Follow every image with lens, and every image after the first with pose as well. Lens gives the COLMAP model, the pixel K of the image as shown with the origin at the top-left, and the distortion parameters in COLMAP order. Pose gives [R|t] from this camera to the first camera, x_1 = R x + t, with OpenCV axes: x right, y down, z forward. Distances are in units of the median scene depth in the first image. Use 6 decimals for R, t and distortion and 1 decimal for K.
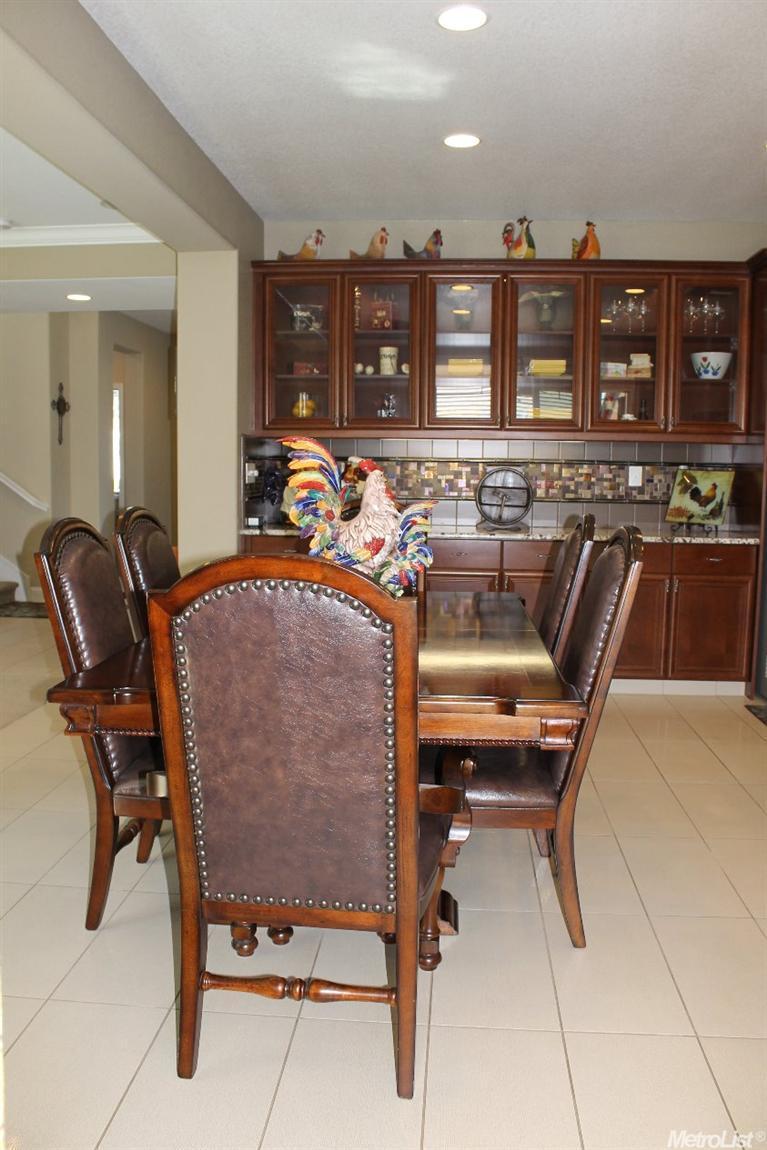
lens RADIAL K [[965.4, 0, 383.5], [0, 965.4, 575.0], [0, 0, 1]] dist [-0.170681, 0.166184]
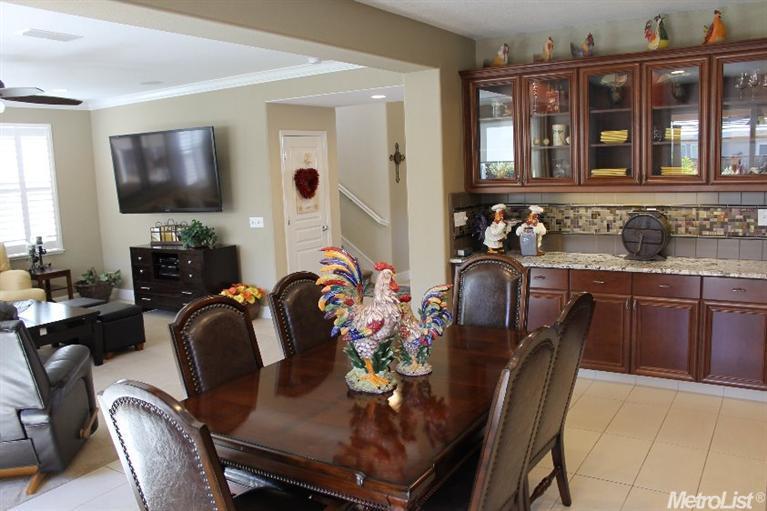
lens RADIAL K [[643.9, 0, 383.5], [0, 643.9, 255.5], [0, 0, 1]] dist [-0.170681, 0.166184]
pose [[0.880399, 0.020139, -0.473805, 0.218710], [-0.005810, 0.999481, 0.031687, -0.080056], [0.474197, -0.025145, 0.880060, 0.086237]]
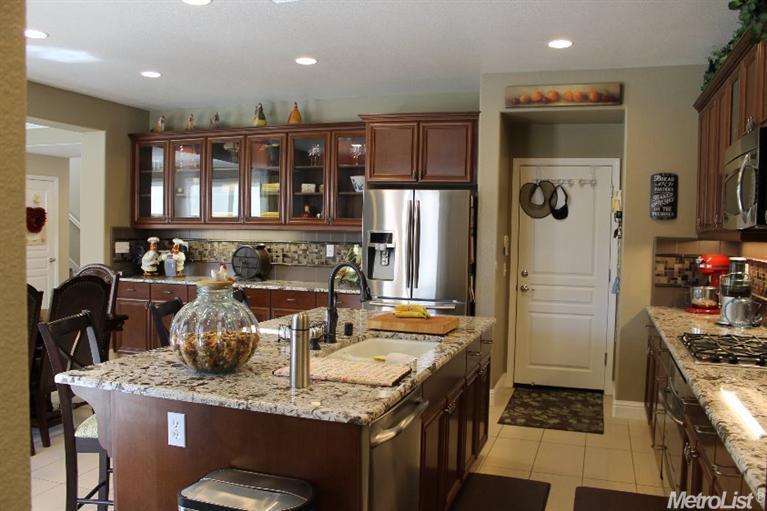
lens RADIAL K [[643.9, 0, 383.5], [0, 643.9, 255.5], [0, 0, 1]] dist [-0.170681, 0.166184]
pose [[0.968506, 0.014646, -0.248559, 0.653421], [-0.033970, 0.996706, -0.073636, -0.017246], [0.246662, 0.079760, 0.965814, -0.056337]]
